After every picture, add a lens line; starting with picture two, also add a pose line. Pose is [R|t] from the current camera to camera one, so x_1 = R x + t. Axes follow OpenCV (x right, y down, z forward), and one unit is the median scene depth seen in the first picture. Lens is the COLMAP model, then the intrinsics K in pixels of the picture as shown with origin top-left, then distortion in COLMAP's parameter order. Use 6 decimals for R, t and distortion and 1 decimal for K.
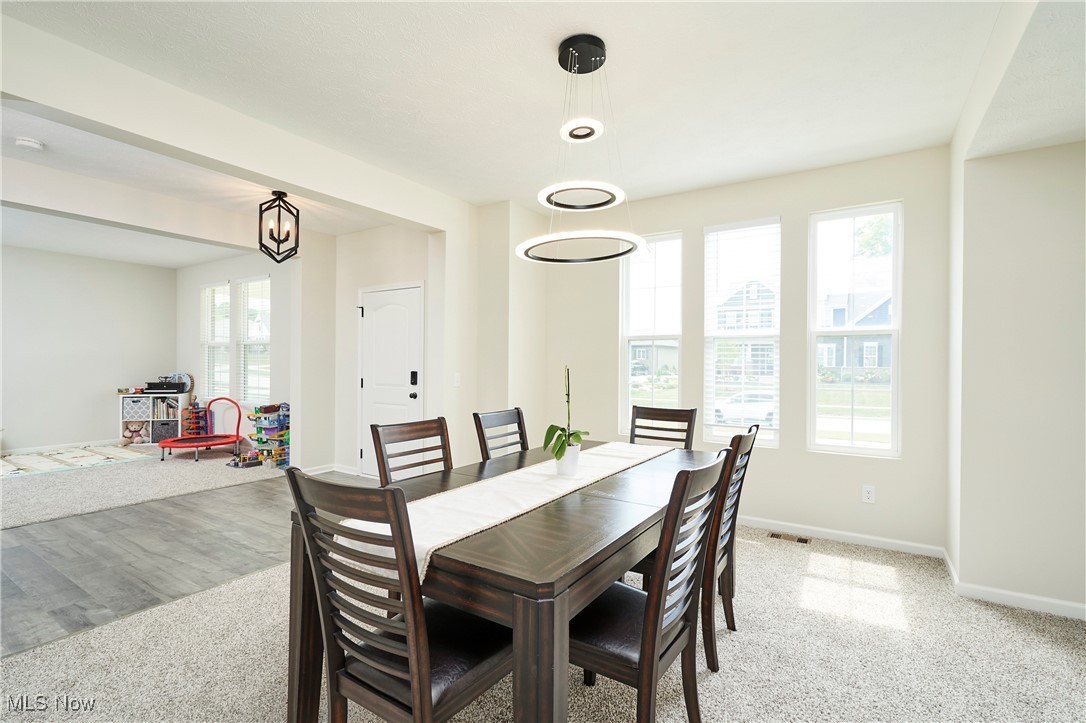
lens RADIAL K [[503.3, 0, 548.0], [0, 503.3, 367.1], [0, 0, 1]] dist [-0.000378, -0.000067]
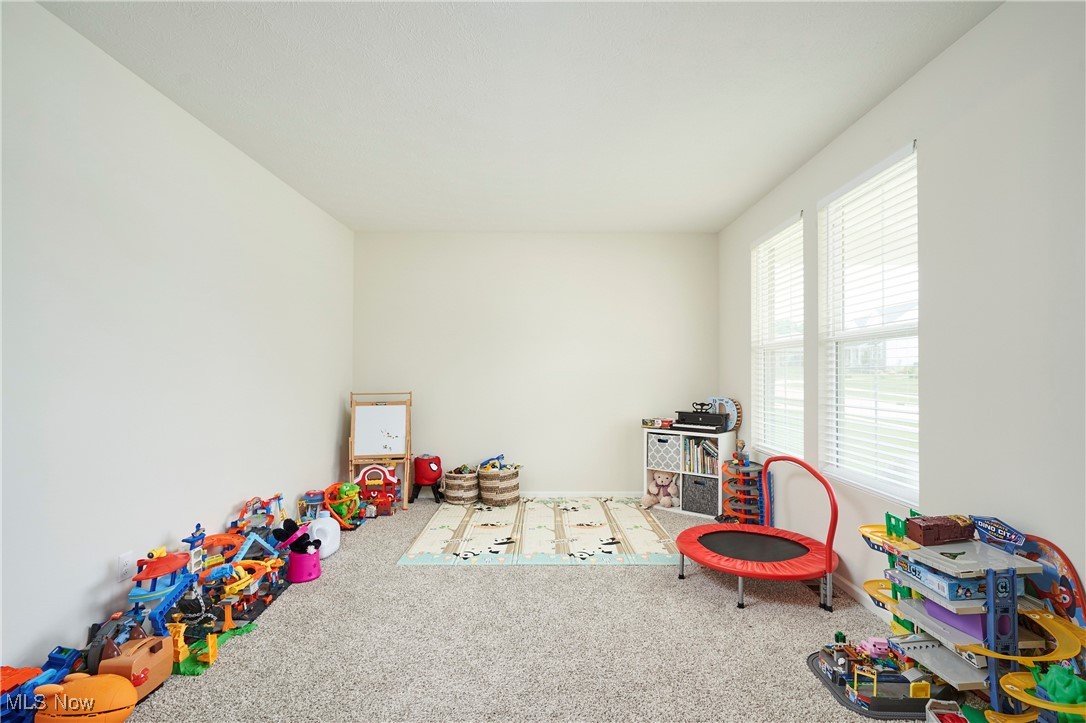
lens RADIAL K [[503.3, 0, 548.0], [0, 503.3, 367.1], [0, 0, 1]] dist [-0.000378, -0.000067]
pose [[0.550320, -0.007127, -0.834923, -0.356374], [-0.003600, 0.999934, -0.010908, -0.018339], [0.834946, 0.009009, 0.550258, 0.515237]]
